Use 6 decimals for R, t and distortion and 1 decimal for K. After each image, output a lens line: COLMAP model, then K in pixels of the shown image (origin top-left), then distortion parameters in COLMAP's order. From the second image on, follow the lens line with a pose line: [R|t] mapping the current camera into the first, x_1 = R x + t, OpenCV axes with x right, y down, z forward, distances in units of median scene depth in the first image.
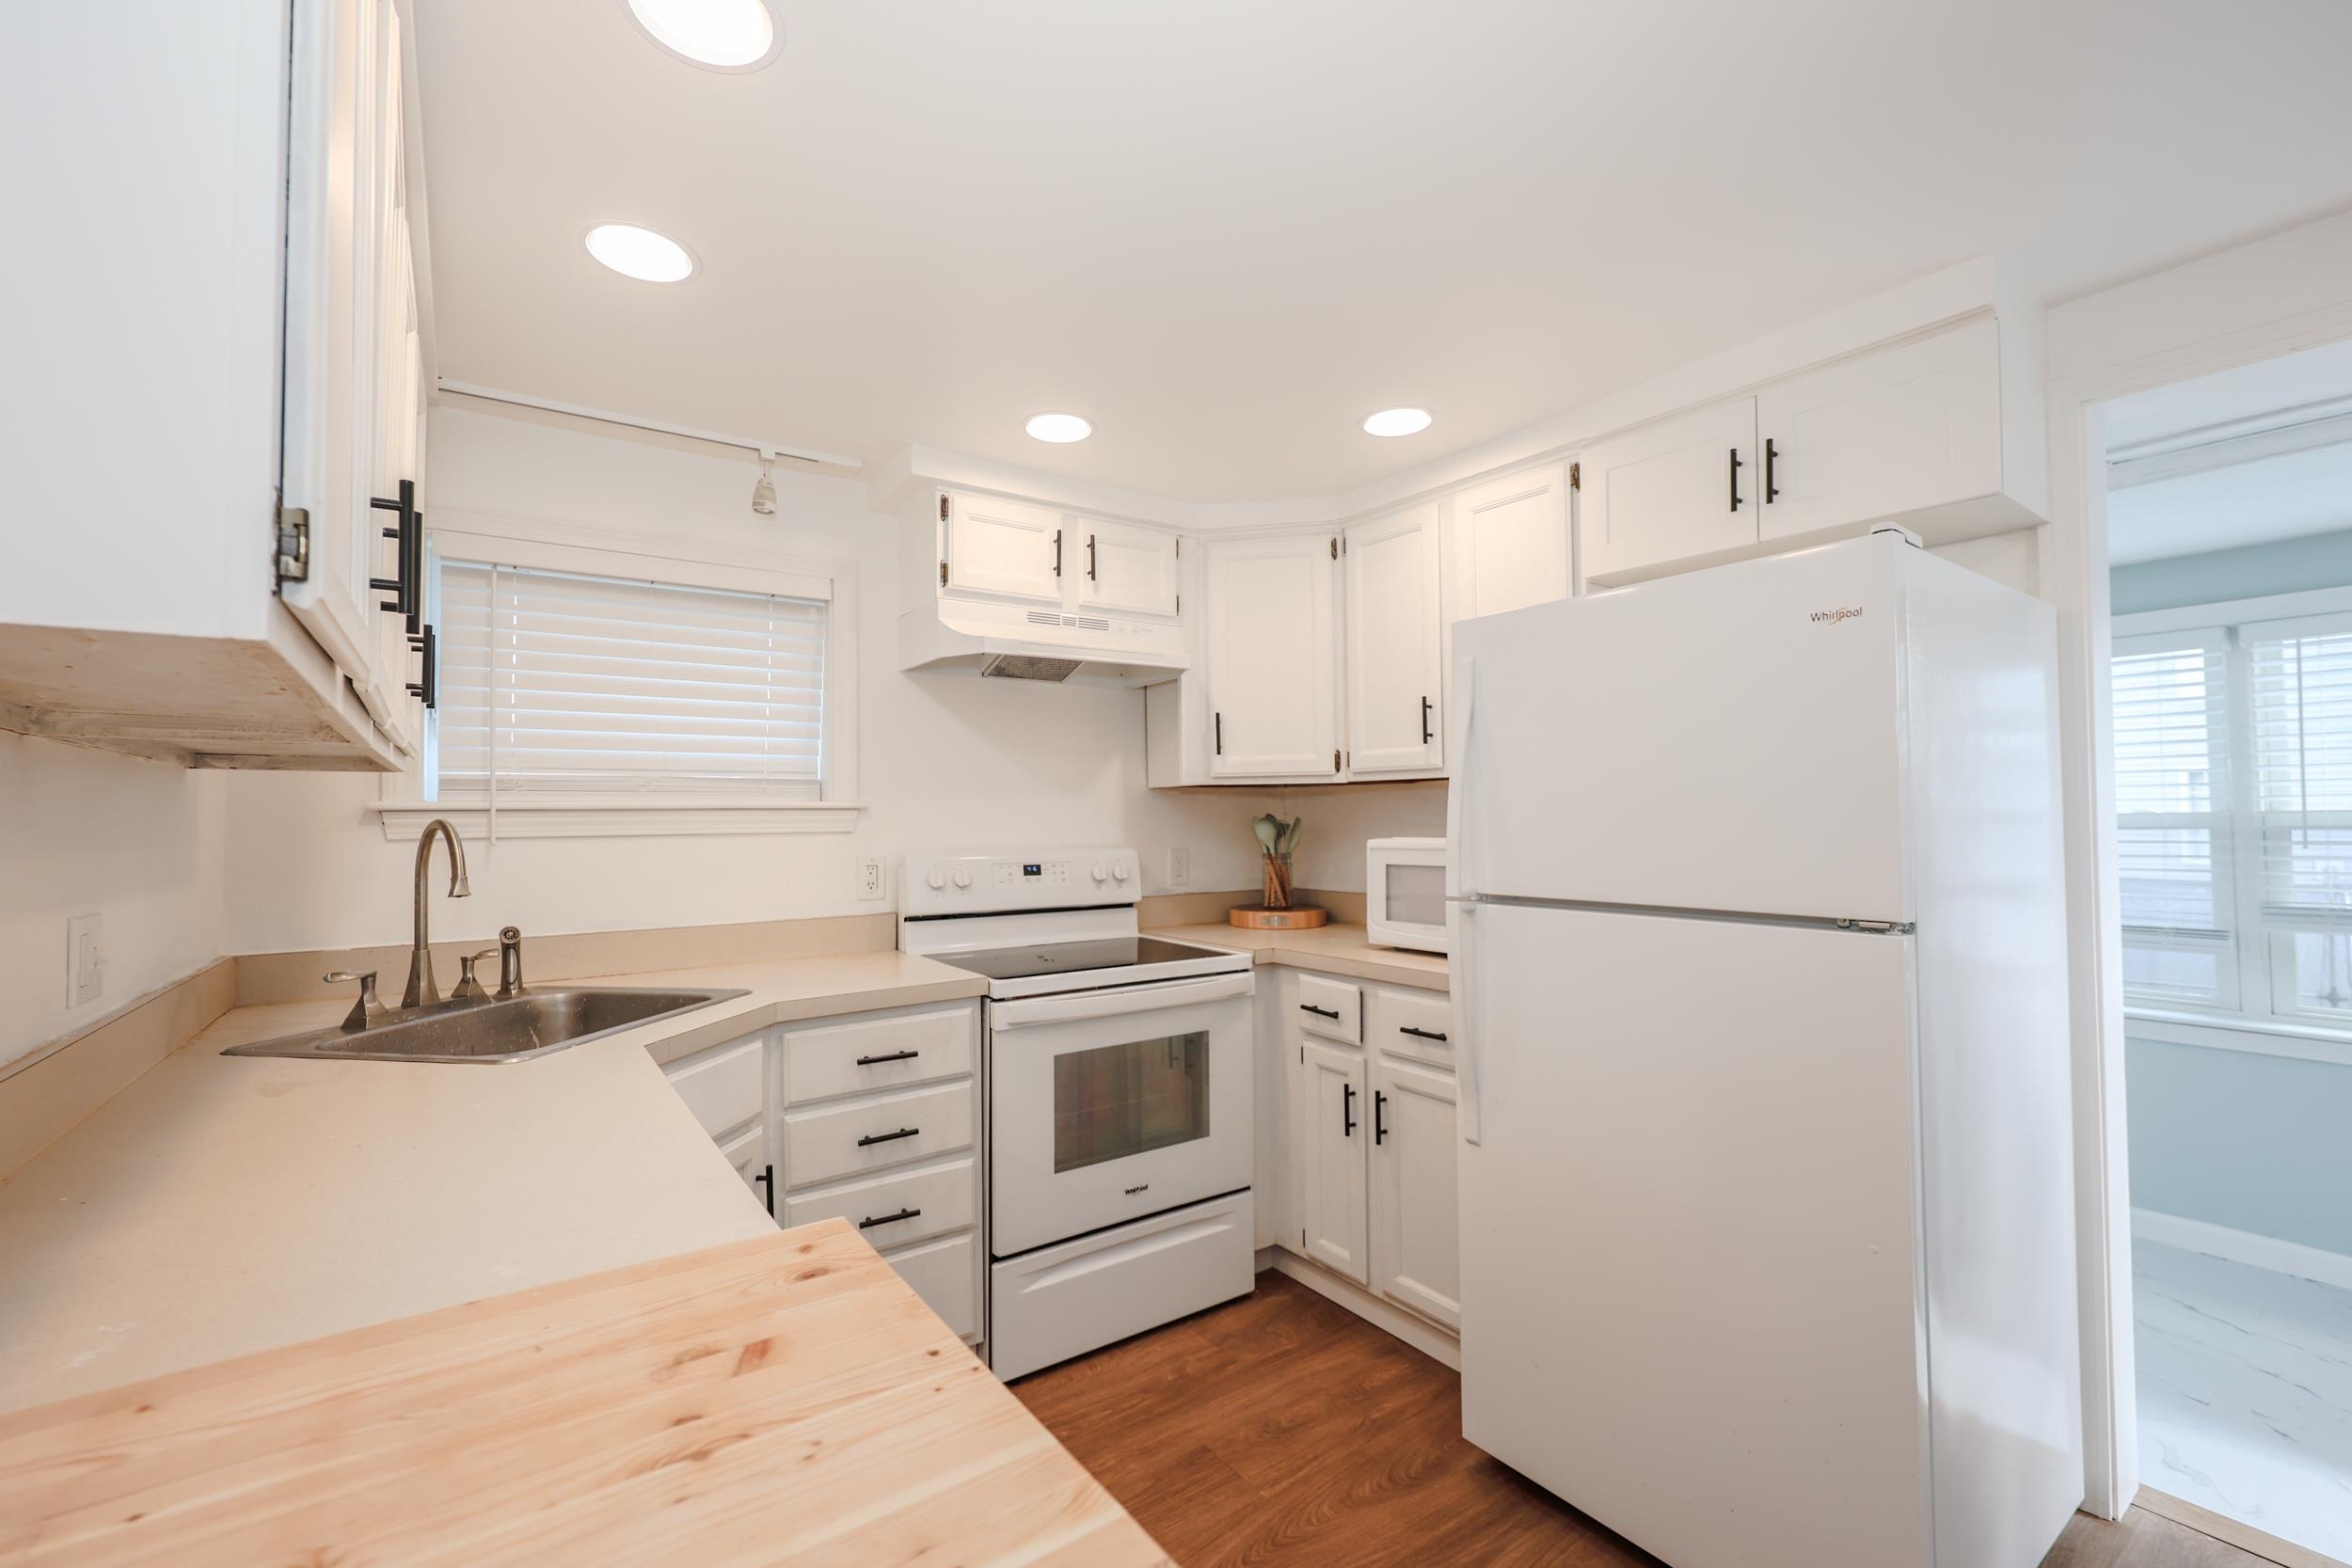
lens RADIAL K [[976.0, 0, 1163.4], [0, 976.0, 790.3], [0, 0, 1]] dist [-0.003369, 0.000242]
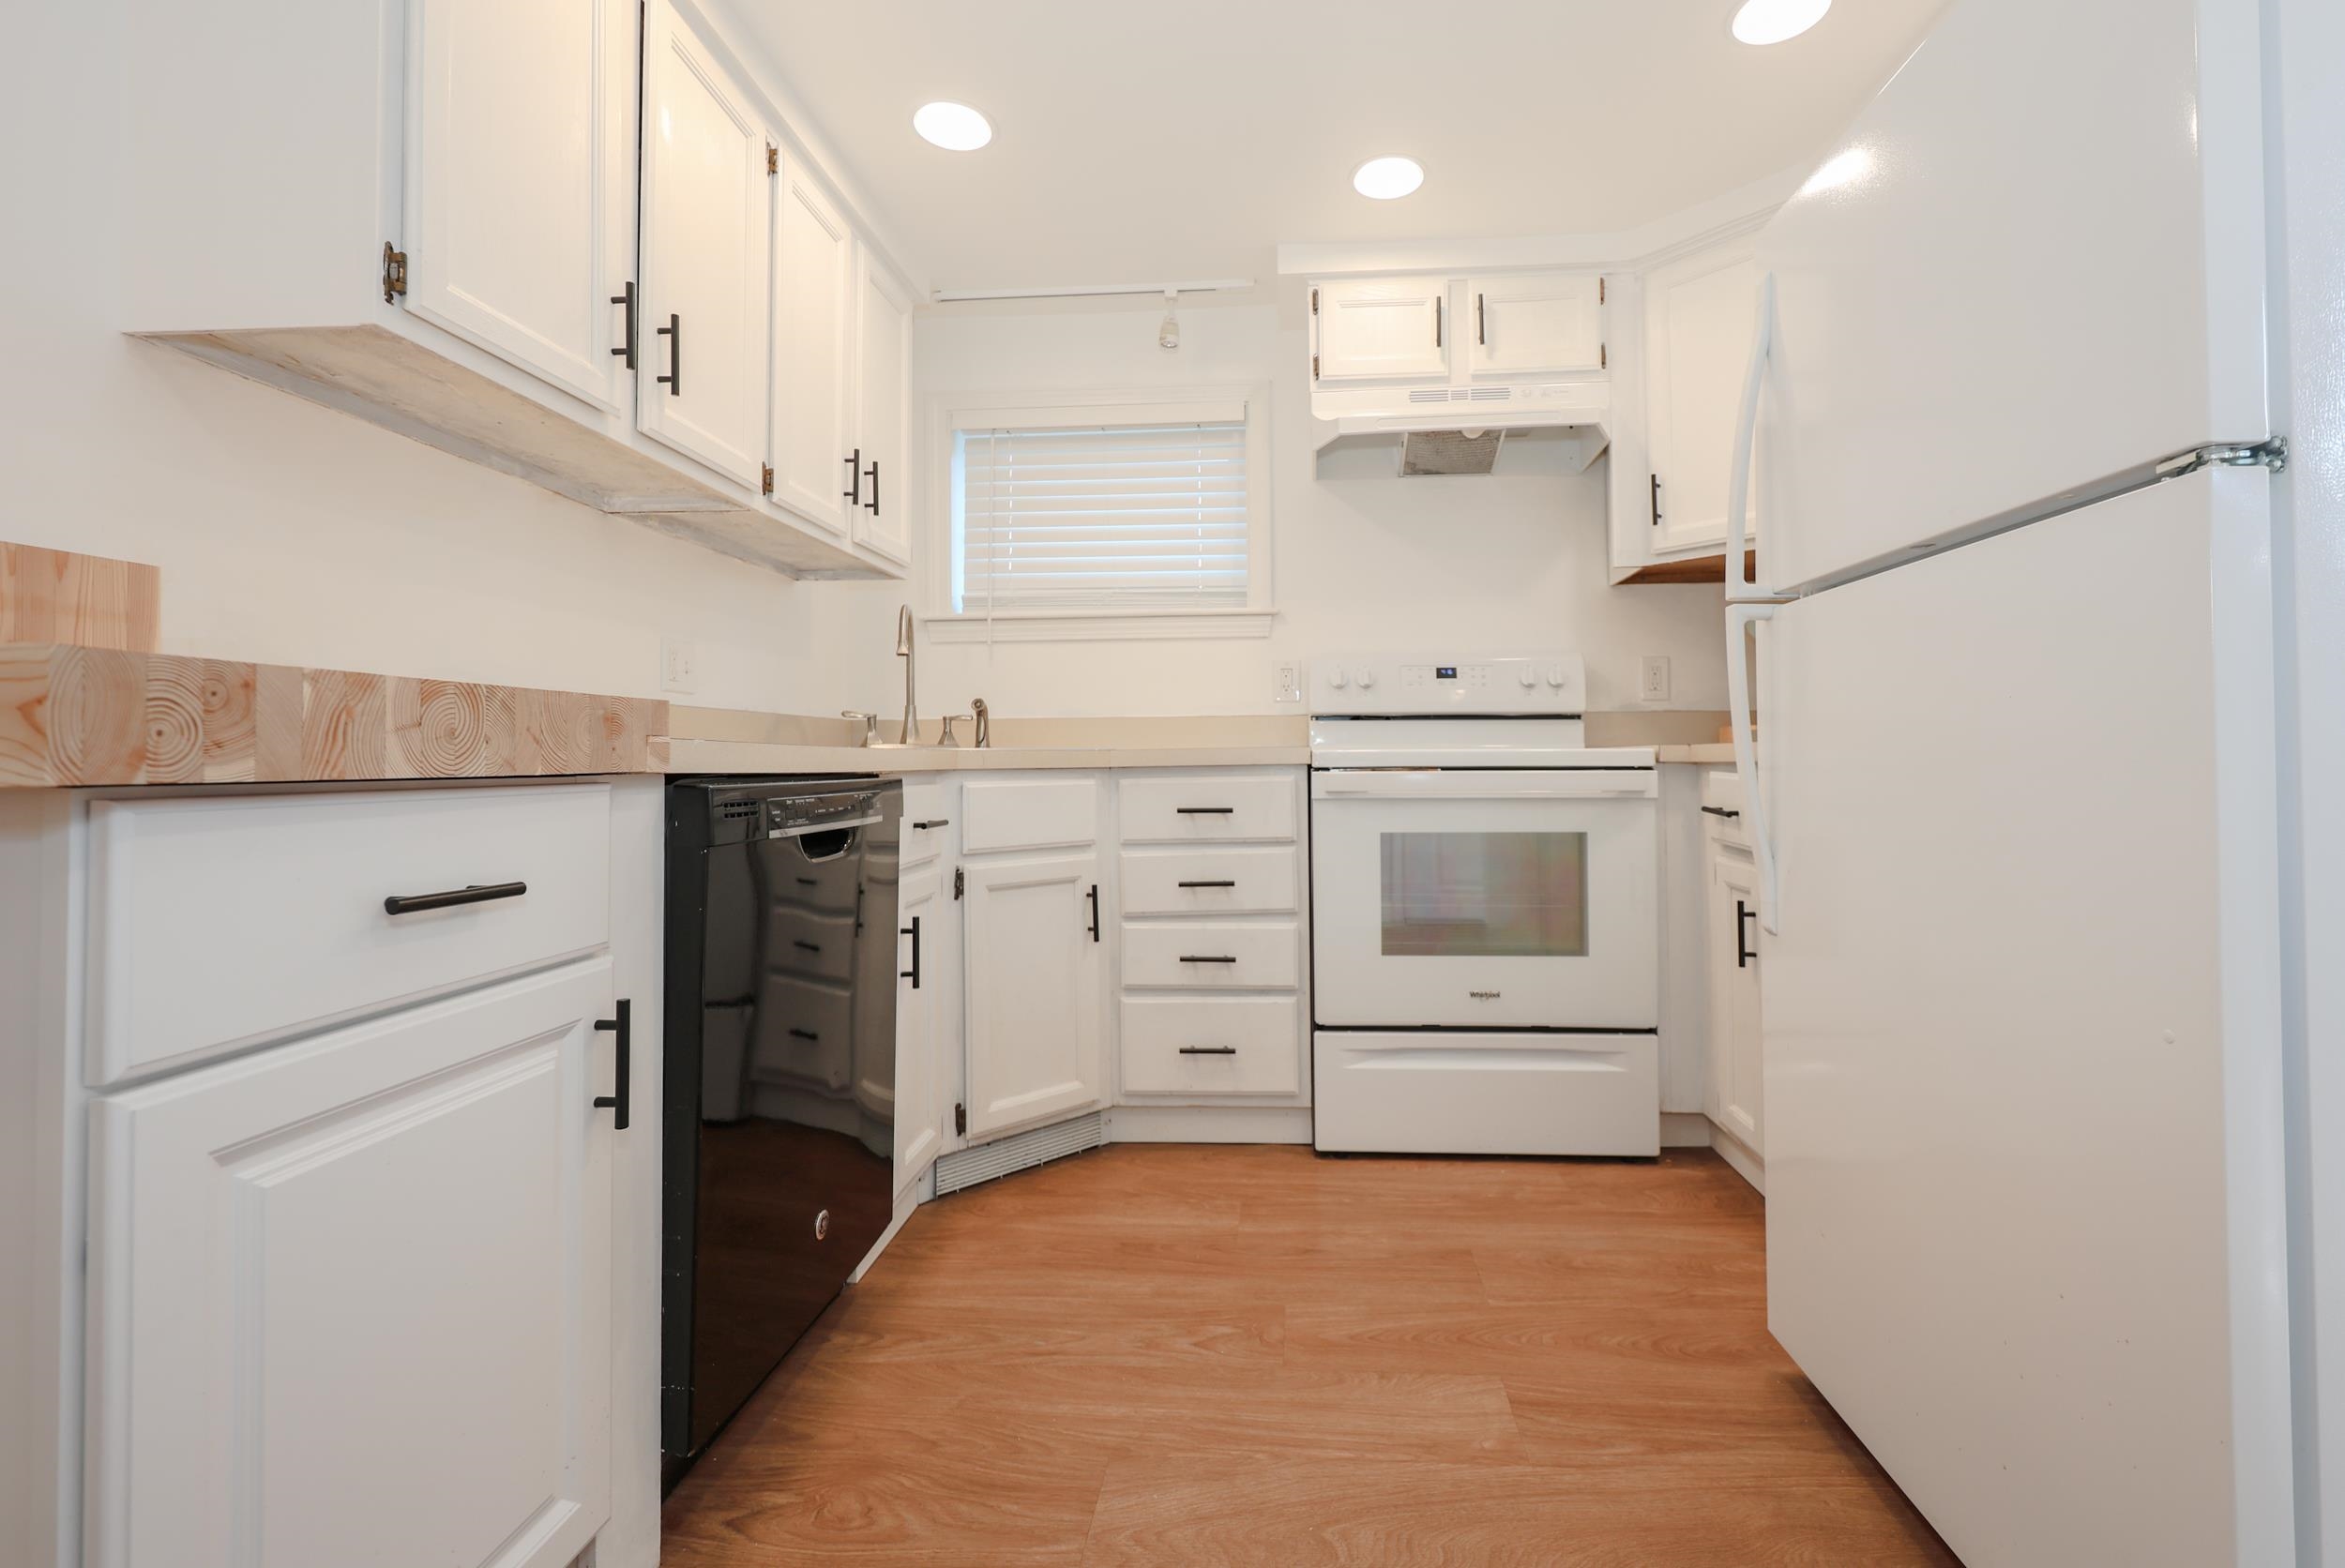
lens RADIAL K [[1029.4, 0, 1241.7], [0, 1029.4, 737.1], [0, 0, 1]] dist [-0.006575, -0.000099]
pose [[0.786059, -0.010671, -0.618059, 0.382304], [0.018222, 0.999816, 0.005912, 0.158951], [0.617883, -0.015909, 0.786109, 0.114080]]
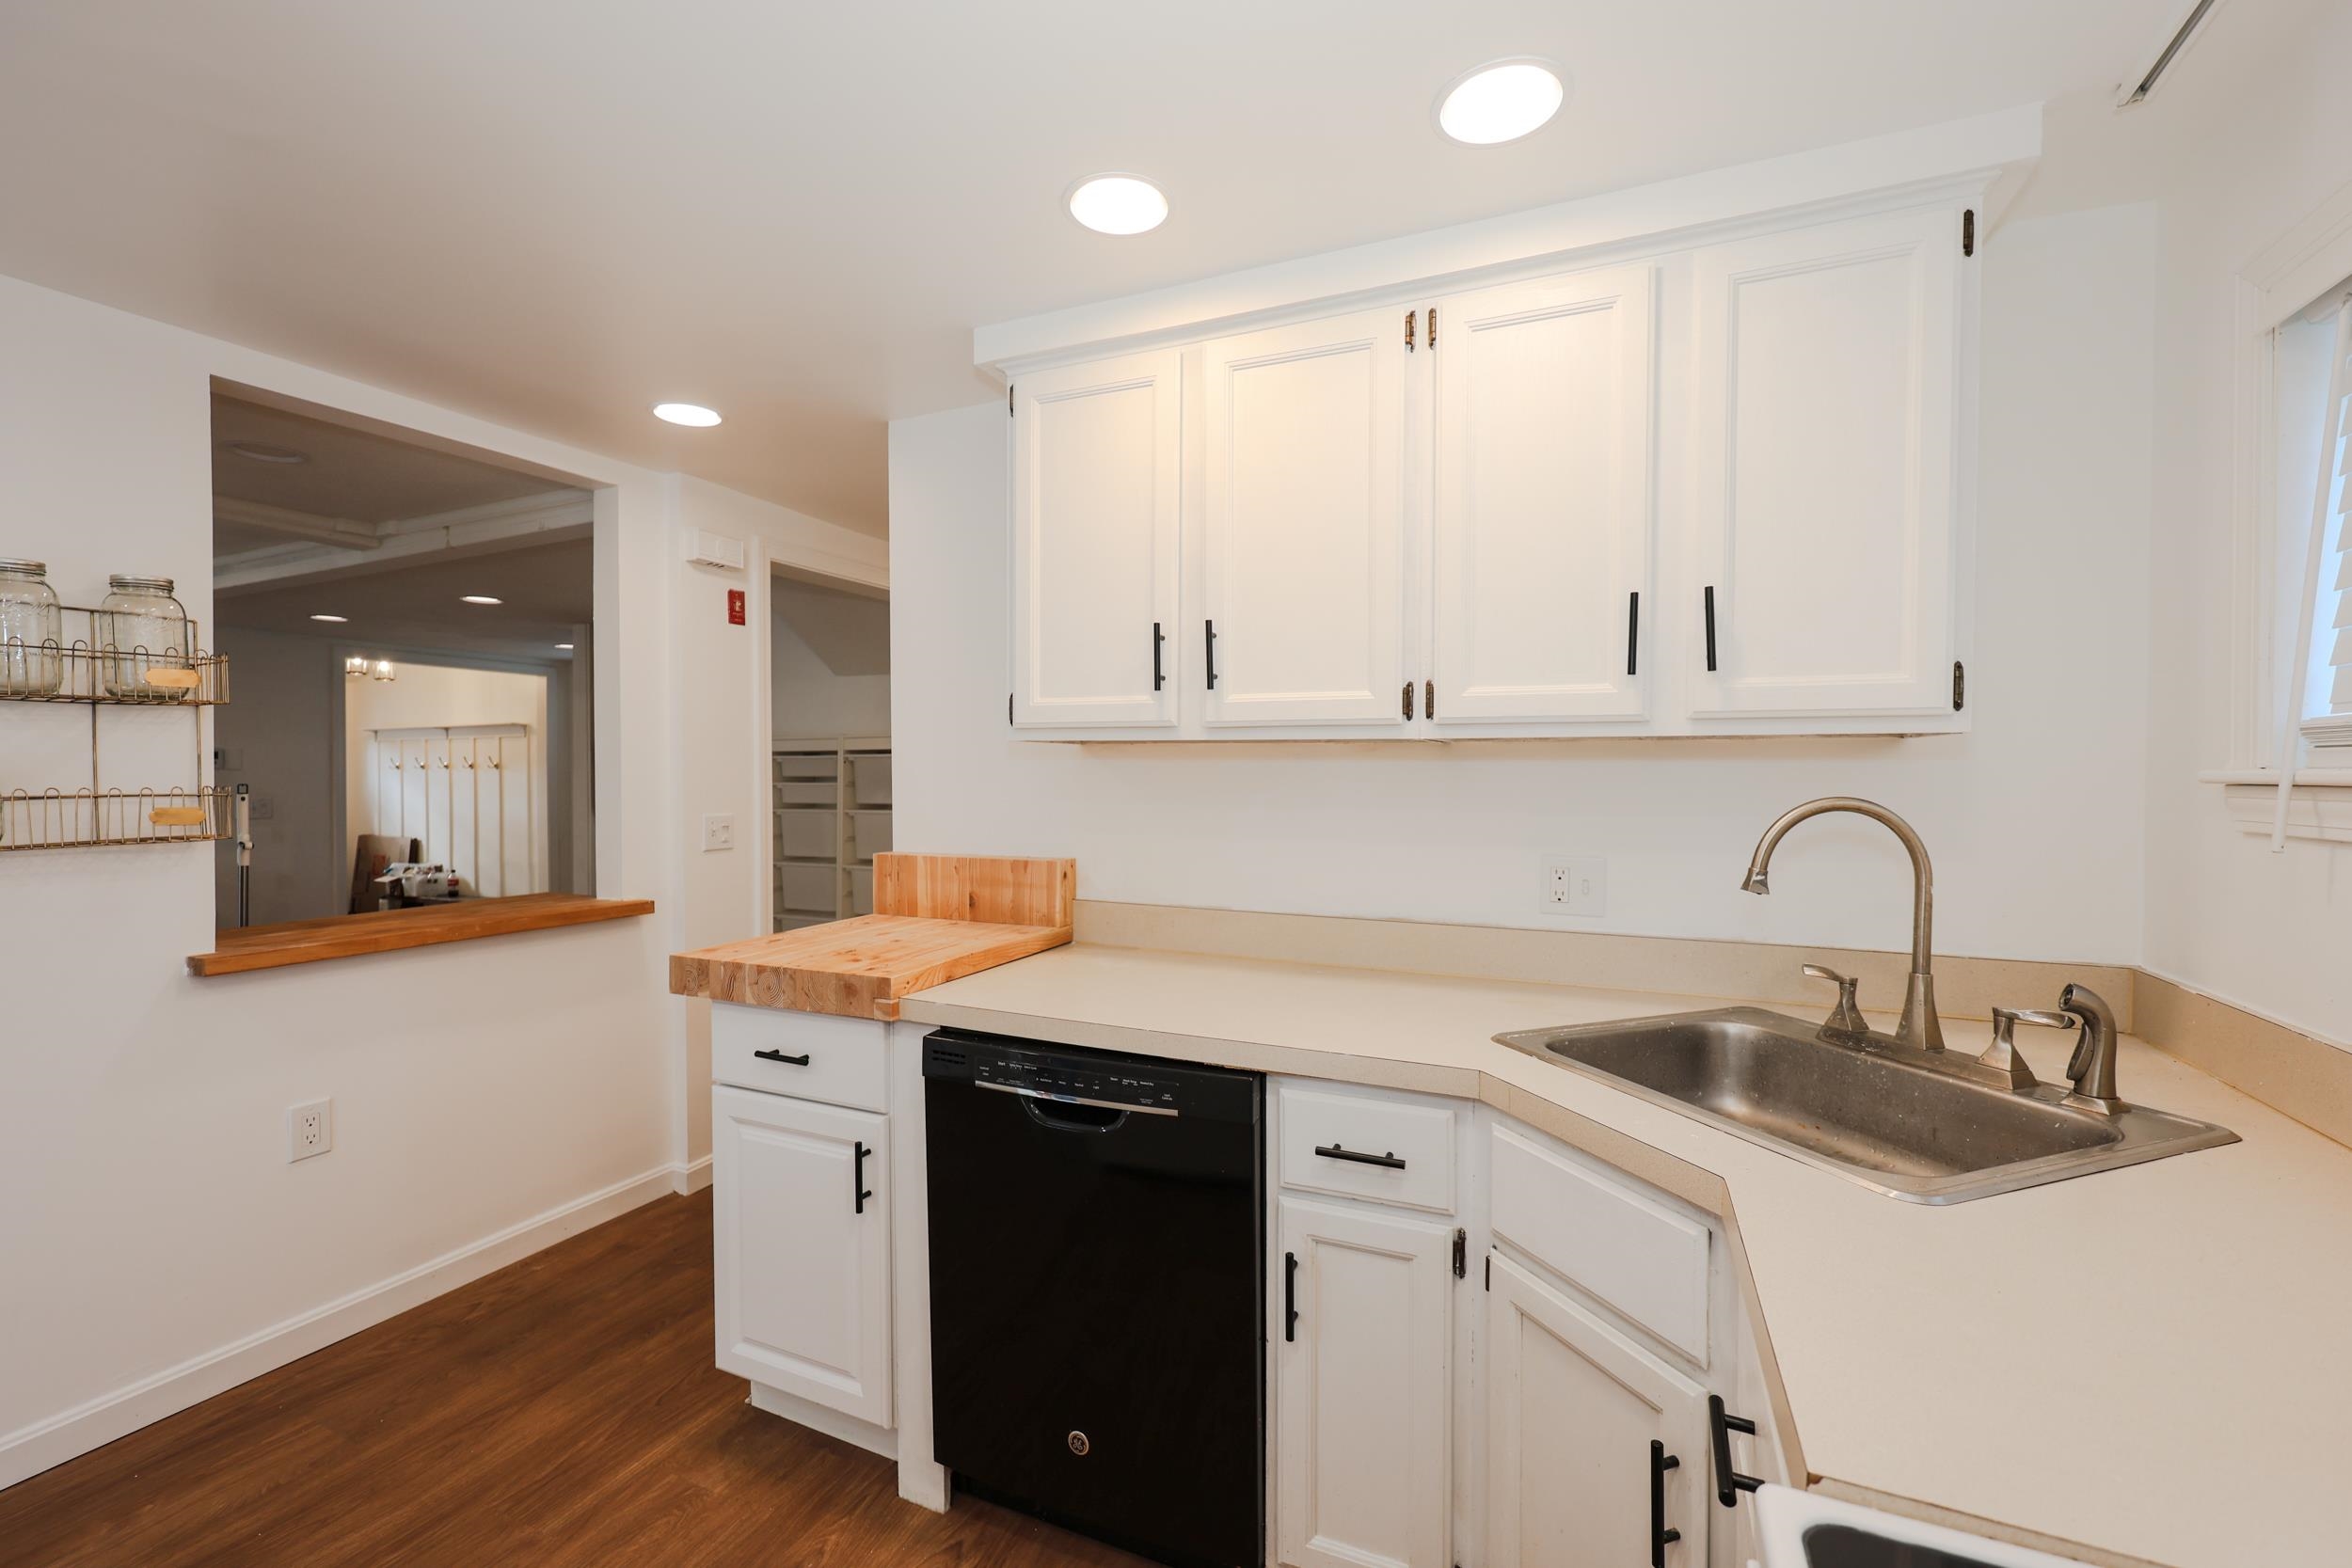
lens RADIAL K [[976.0, 0, 1153.8], [0, 976.0, 782.4], [0, 0, 1]] dist [-0.003369, 0.000242]
pose [[-0.864036, 0.018422, -0.503093, 0.087443], [0.025102, 0.999664, -0.006506, 0.006098], [0.502804, -0.018250, -0.864208, 1.037845]]
